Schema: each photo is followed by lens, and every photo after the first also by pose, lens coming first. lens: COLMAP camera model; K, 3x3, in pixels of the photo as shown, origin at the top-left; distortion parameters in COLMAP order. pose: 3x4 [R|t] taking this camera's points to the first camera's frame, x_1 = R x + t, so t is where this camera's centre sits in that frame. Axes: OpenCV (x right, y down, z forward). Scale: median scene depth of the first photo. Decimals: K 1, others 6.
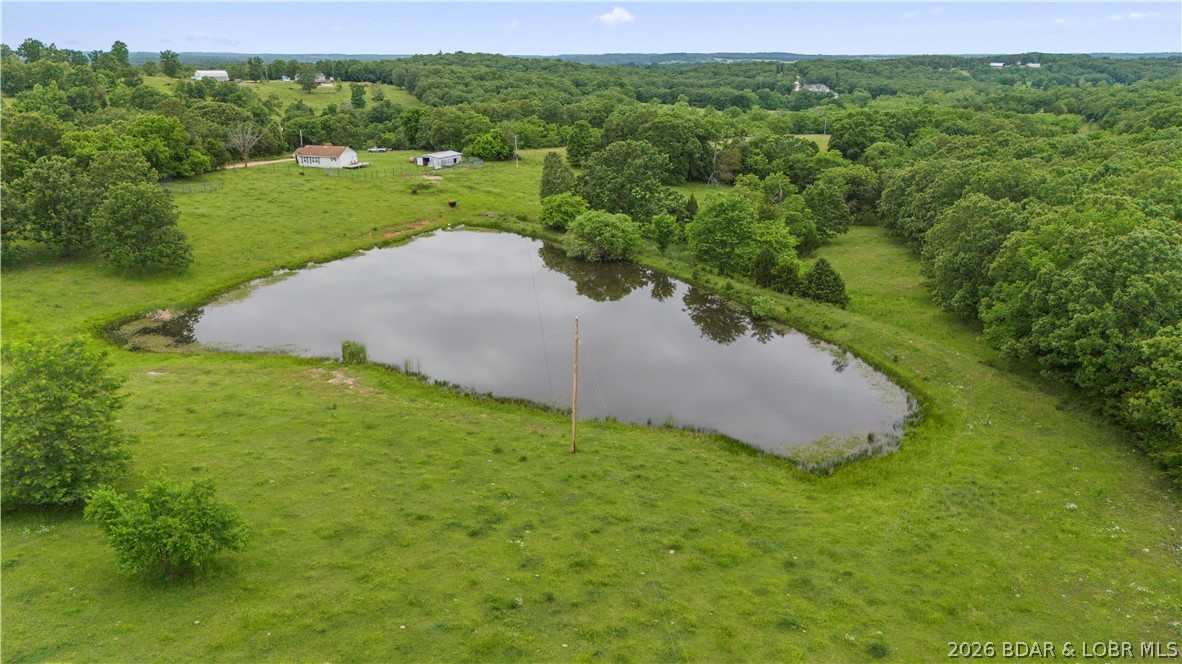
lens RADIAL K [[872.0, 0, 592.5], [0, 872.0, 338.7], [0, 0, 1]] dist [0.066380, -0.059127]
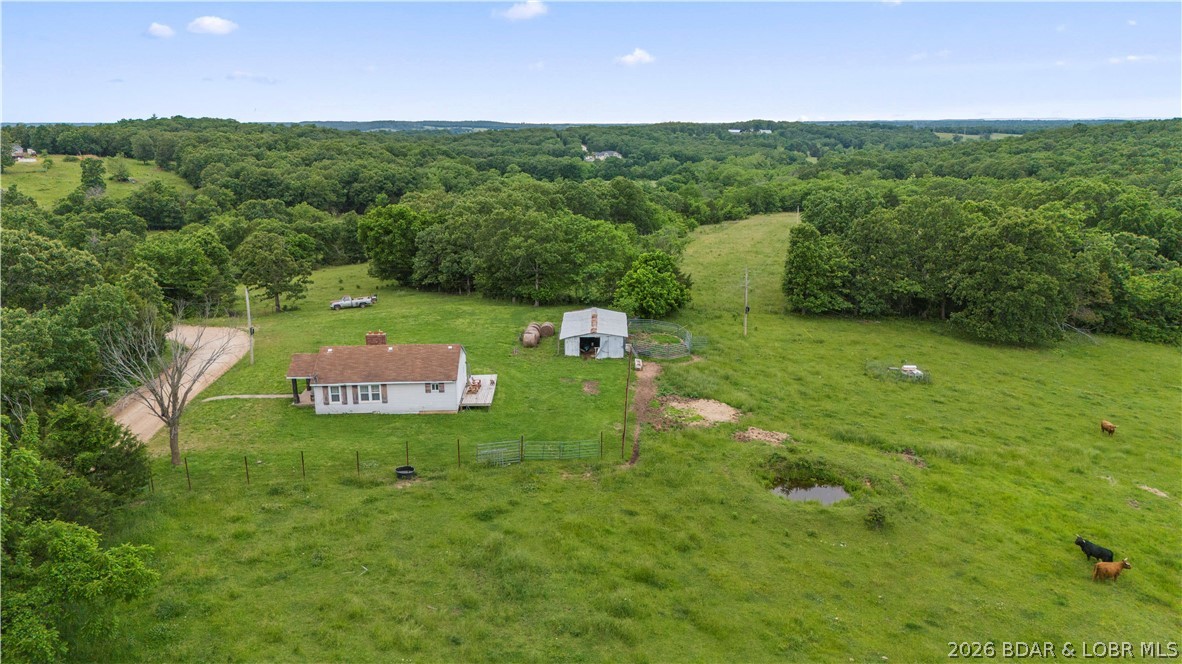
lens RADIAL K [[872.0, 0, 596.7], [0, 872.0, 331.4], [0, 0, 1]] dist [0.066380, -0.059127]
pose [[0.944338, -0.080522, 0.318971, -0.316774], [0.105577, 0.992475, -0.062025, -0.183941], [-0.311576, 0.092249, 0.945733, 0.613363]]
